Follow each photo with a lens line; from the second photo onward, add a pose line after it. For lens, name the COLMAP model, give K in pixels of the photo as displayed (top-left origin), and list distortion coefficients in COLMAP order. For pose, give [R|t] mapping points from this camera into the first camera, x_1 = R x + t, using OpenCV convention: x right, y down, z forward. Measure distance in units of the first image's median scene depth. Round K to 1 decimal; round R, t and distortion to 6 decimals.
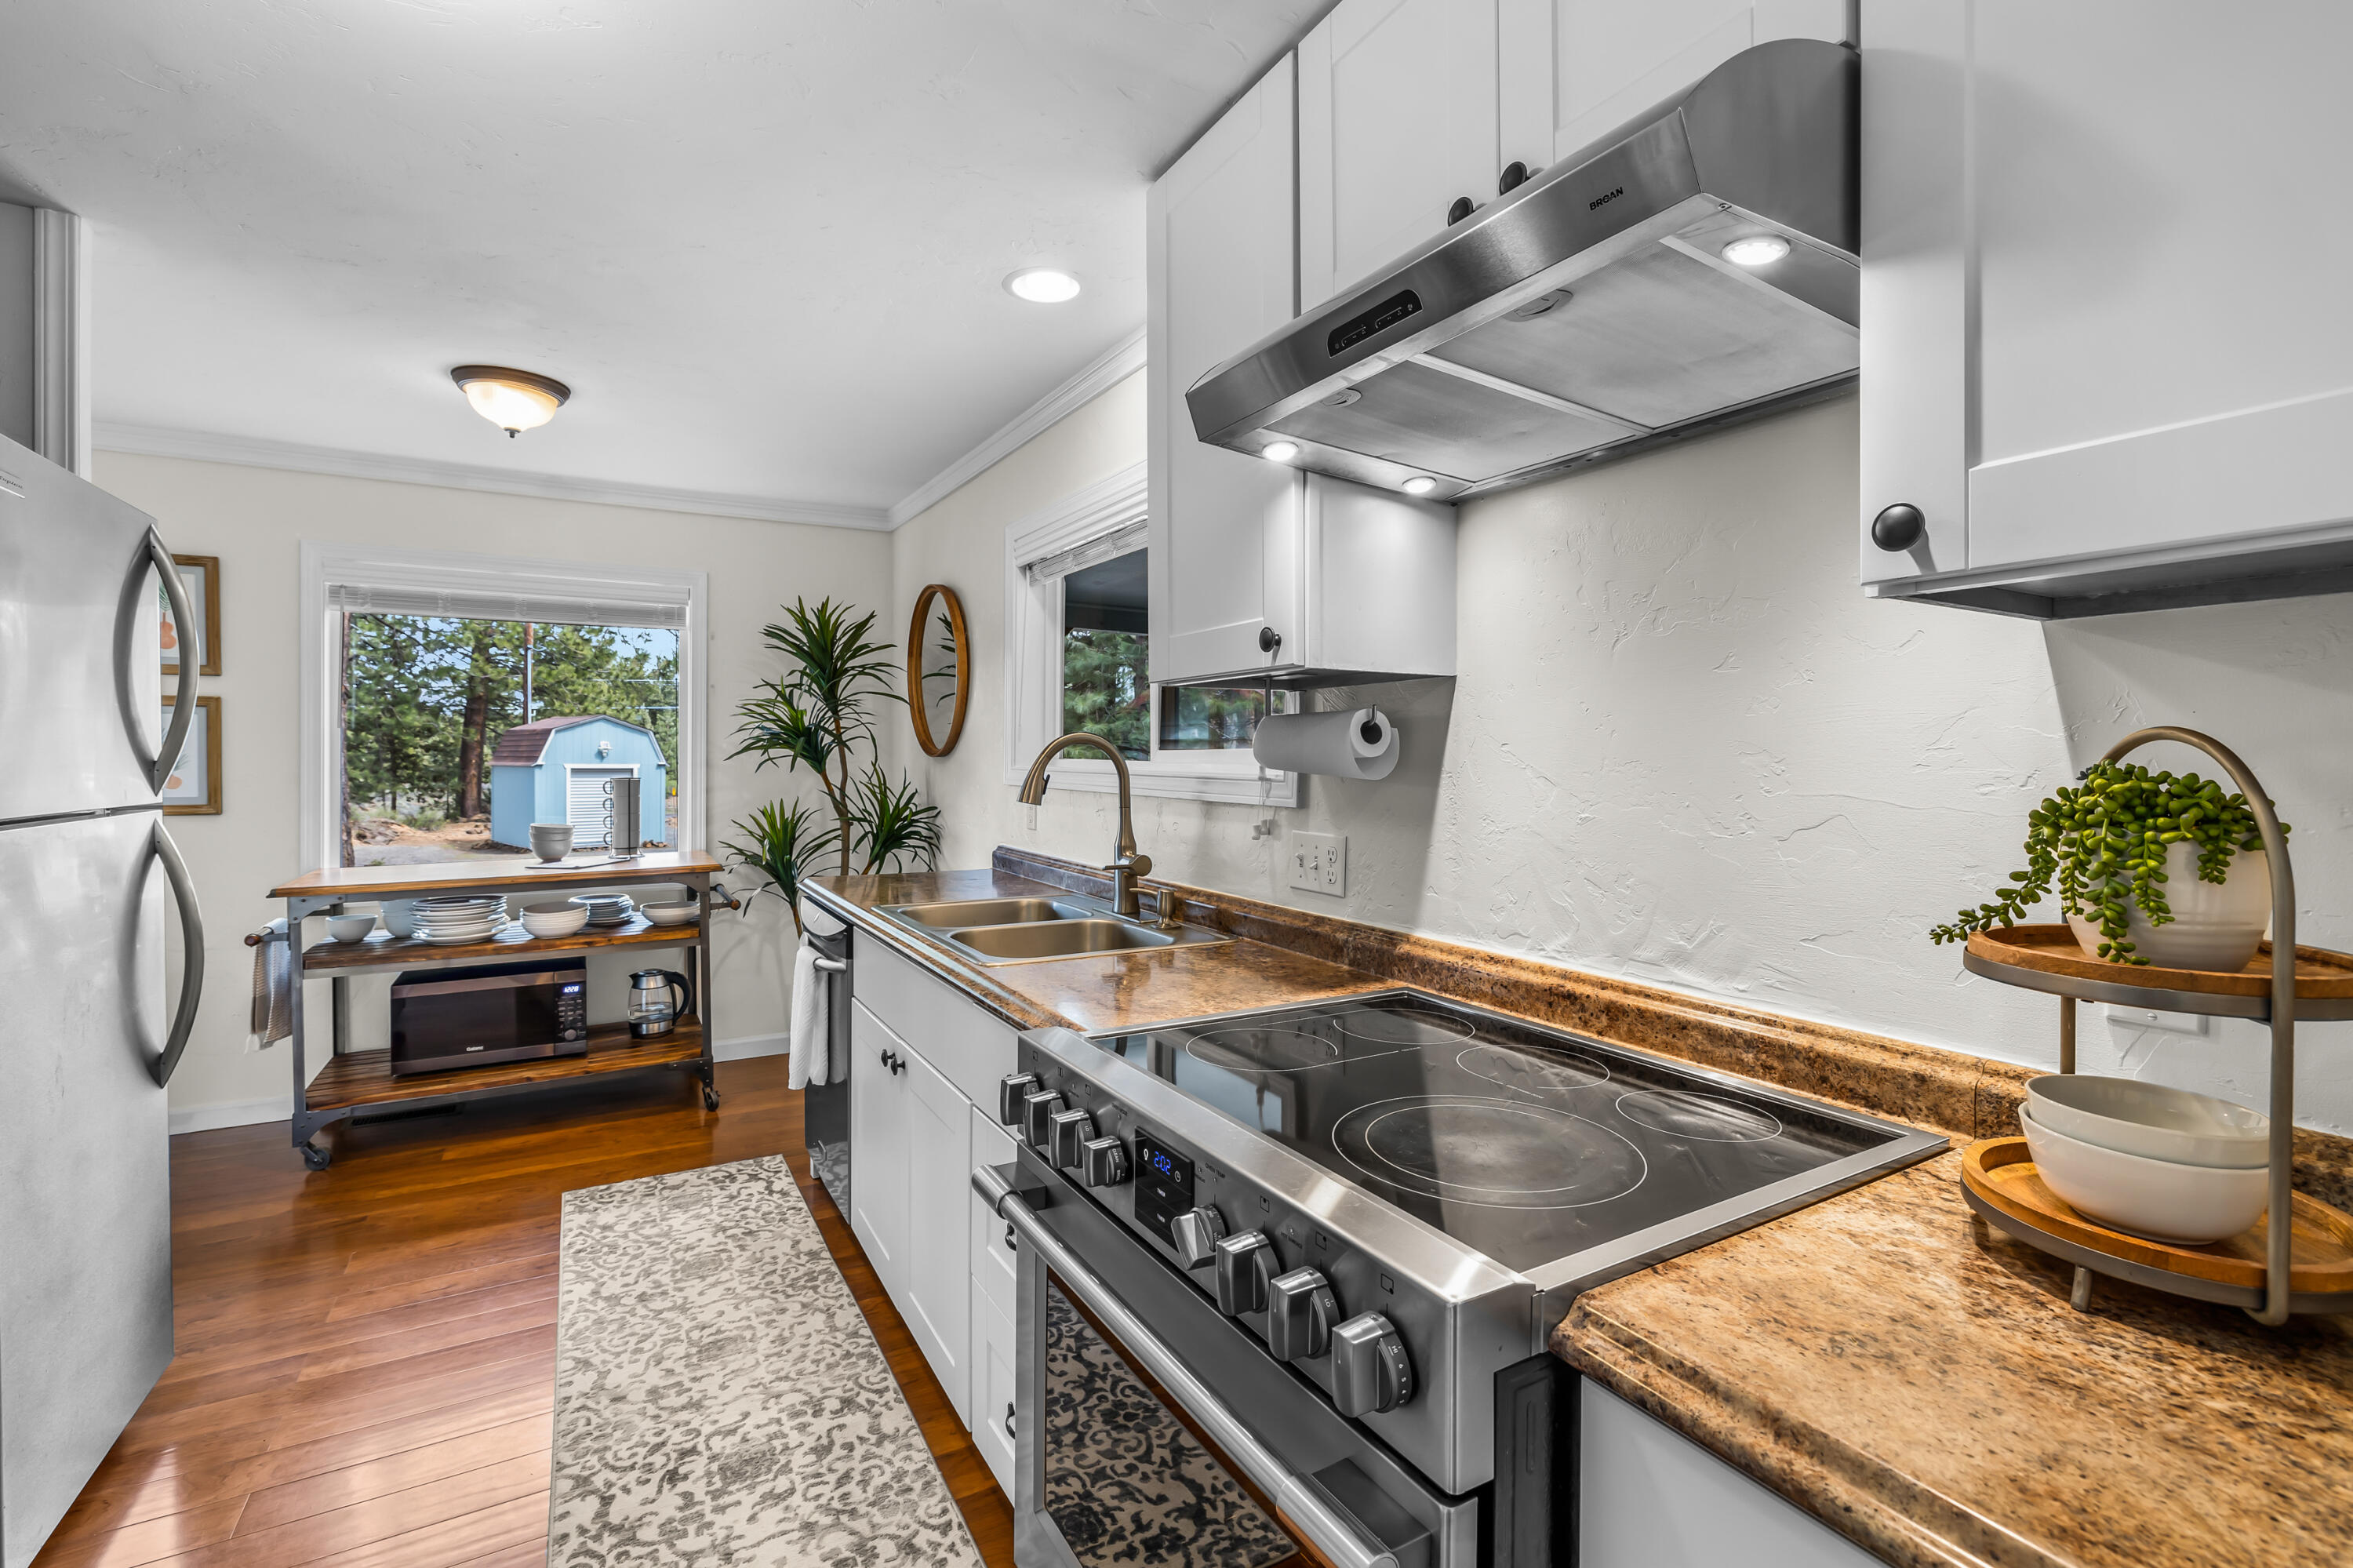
lens RADIAL K [[1070.2, 0, 1174.0], [0, 1070.2, 767.6], [0, 0, 1]] dist [0.000054, -0.000021]
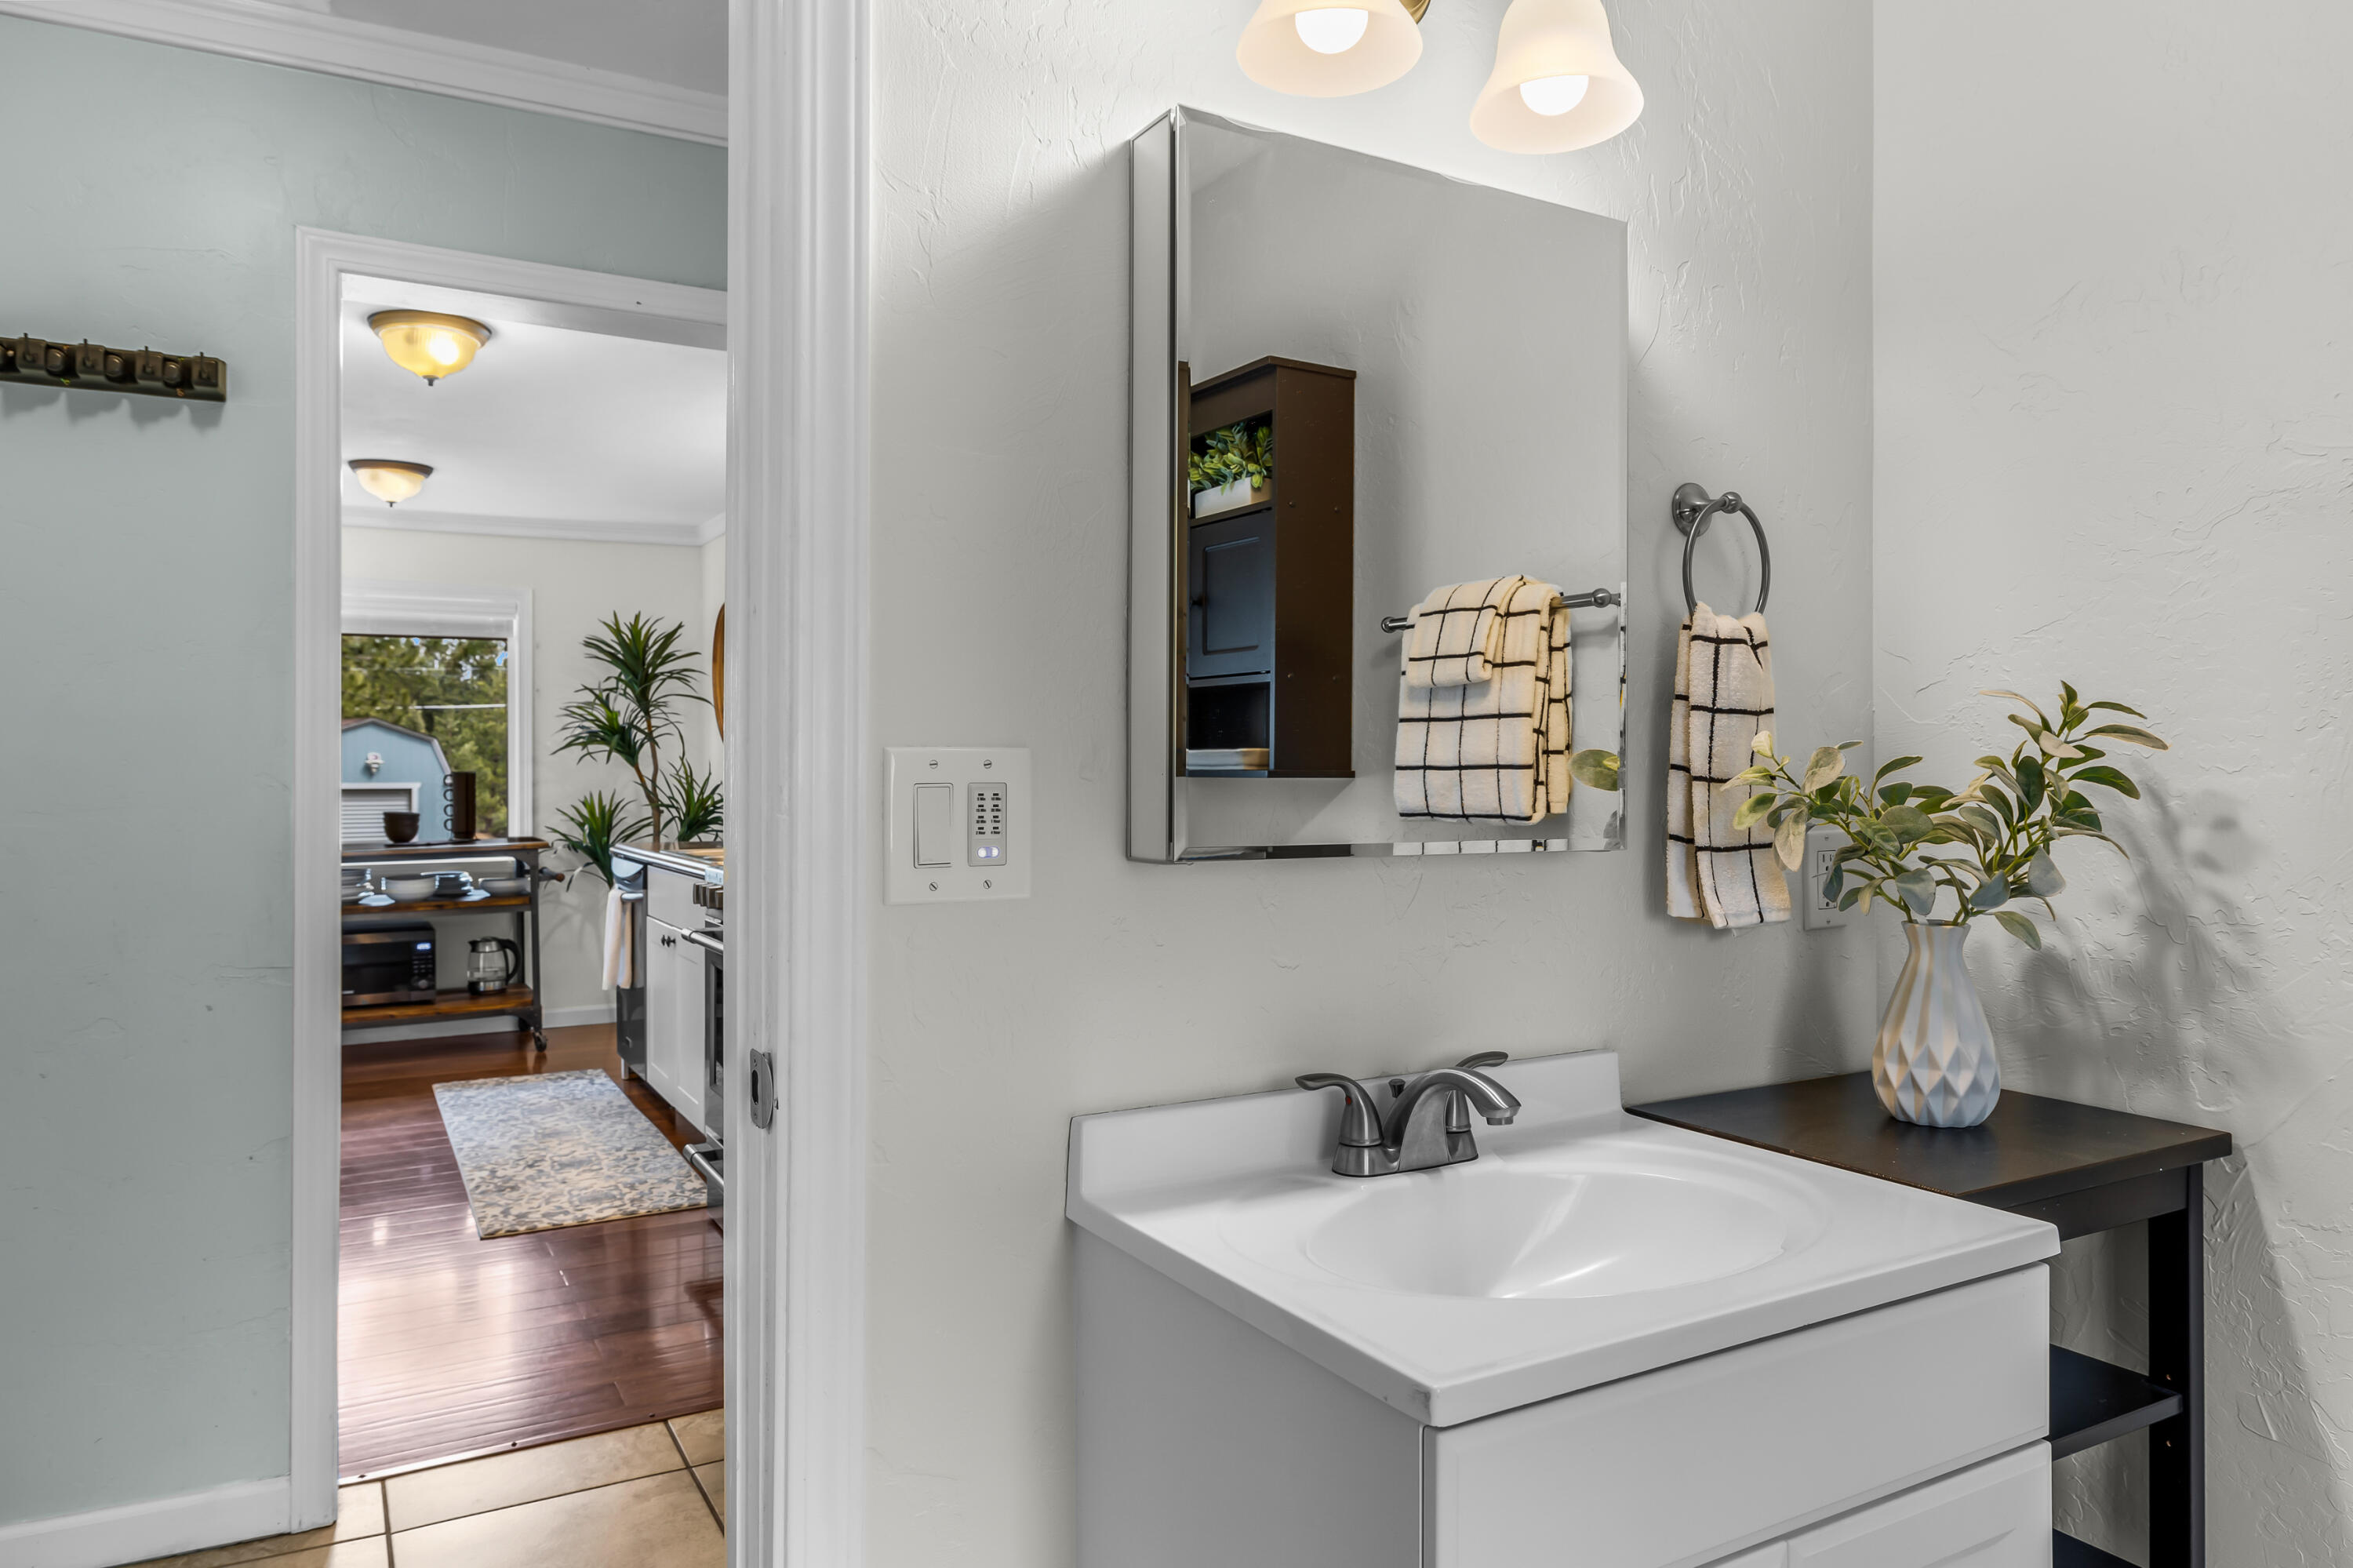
lens RADIAL K [[1532.6, 0, 1180.1], [0, 1532.6, 776.8], [0, 0, 1]] dist [0.000880, 0.000065]
pose [[0.999955, -0.008822, 0.003489, 0.249840], [0.008845, 0.999939, -0.006615, 0.032747], [-0.003430, 0.006645, 0.999972, -0.644707]]
